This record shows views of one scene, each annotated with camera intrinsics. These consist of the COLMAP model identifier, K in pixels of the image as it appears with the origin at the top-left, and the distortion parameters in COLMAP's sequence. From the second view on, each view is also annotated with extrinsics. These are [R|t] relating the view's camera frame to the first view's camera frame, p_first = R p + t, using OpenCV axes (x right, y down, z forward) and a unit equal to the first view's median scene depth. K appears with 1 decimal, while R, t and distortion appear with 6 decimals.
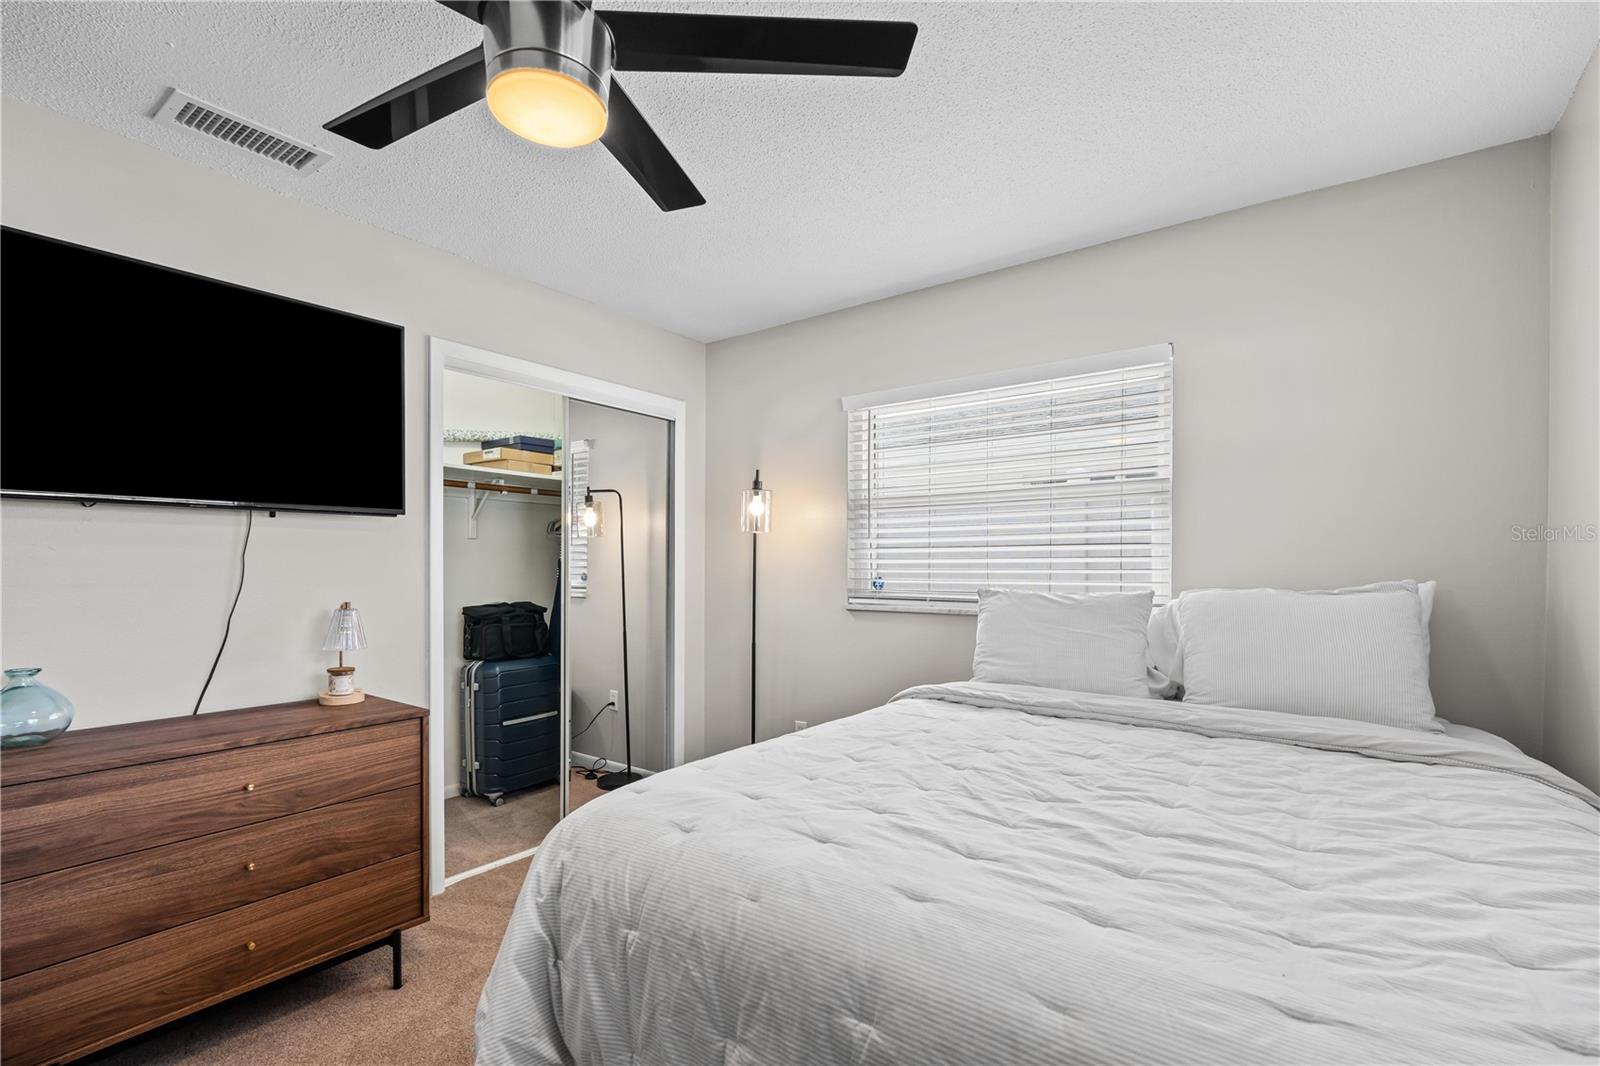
lens RADIAL K [[724.9, 0, 798.5], [0, 724.9, 563.5], [0, 0, 1]] dist [-0.000471, -0.000035]
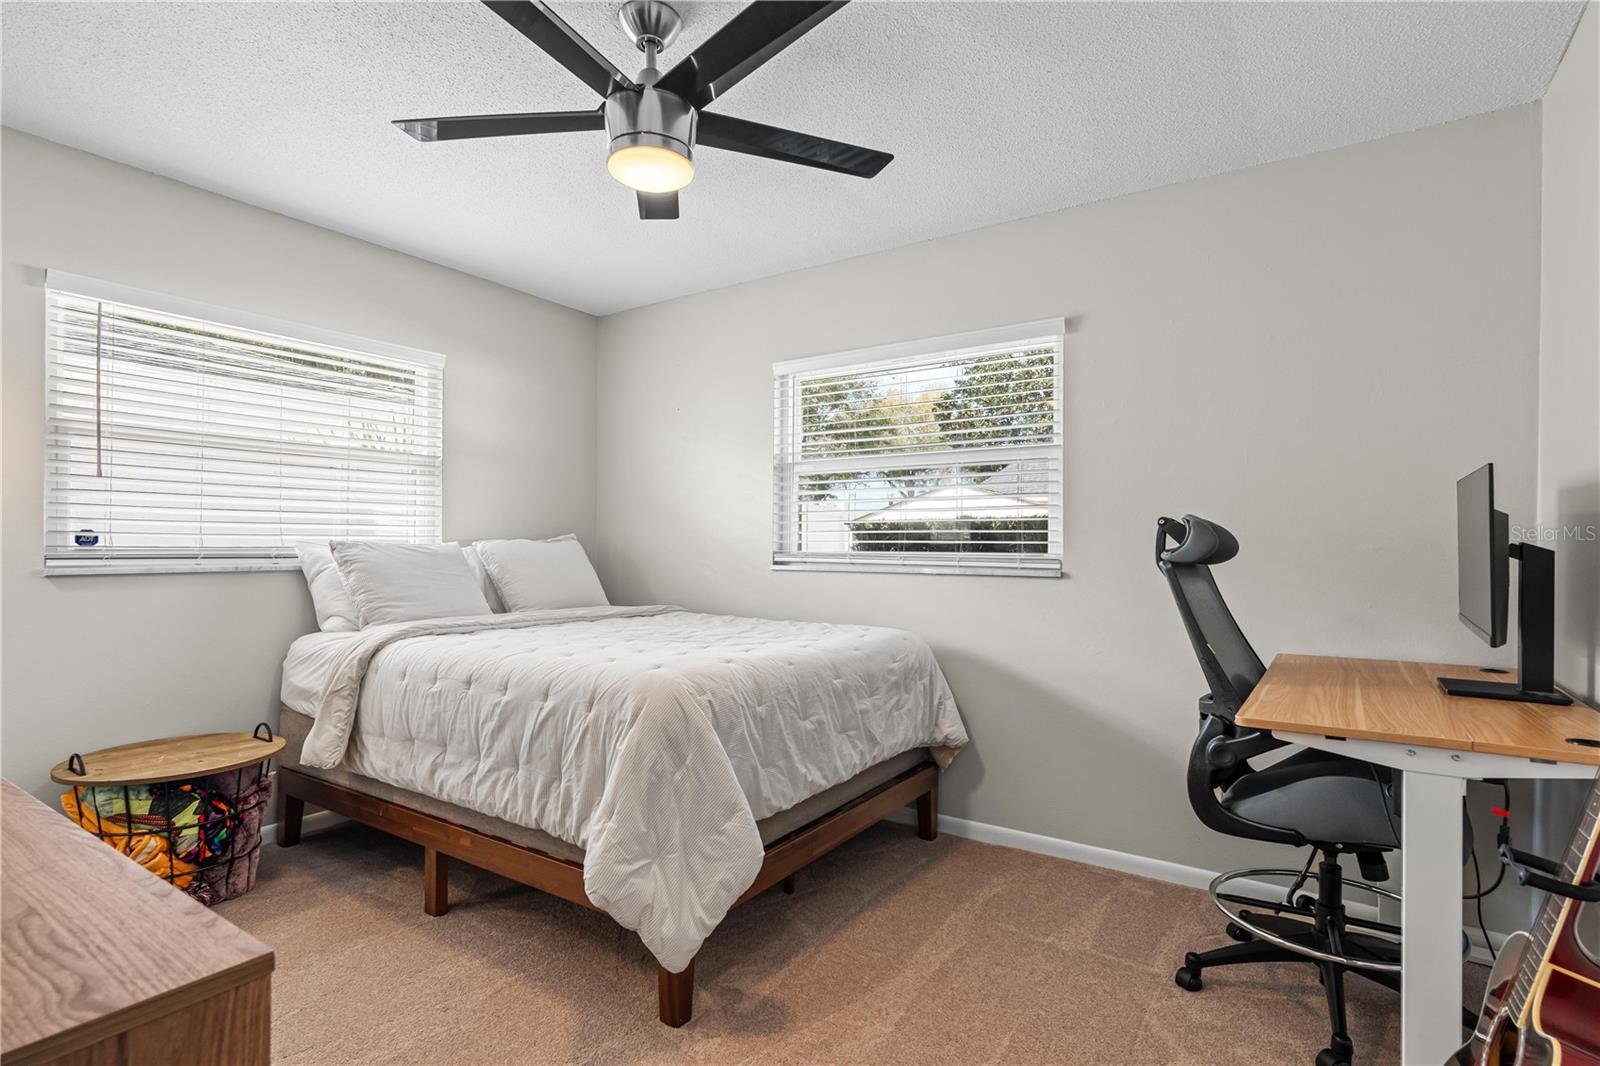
lens RADIAL K [[787.9, 0, 800.0], [0, 787.9, 533.0], [0, 0, 1]] dist [-0.000790, -0.000151]
pose [[-0.048369, 0.012864, 0.998747, -0.907660], [-0.007210, 0.999887, -0.013228, 0.033835], [-0.998804, -0.007841, -0.048270, 0.399958]]
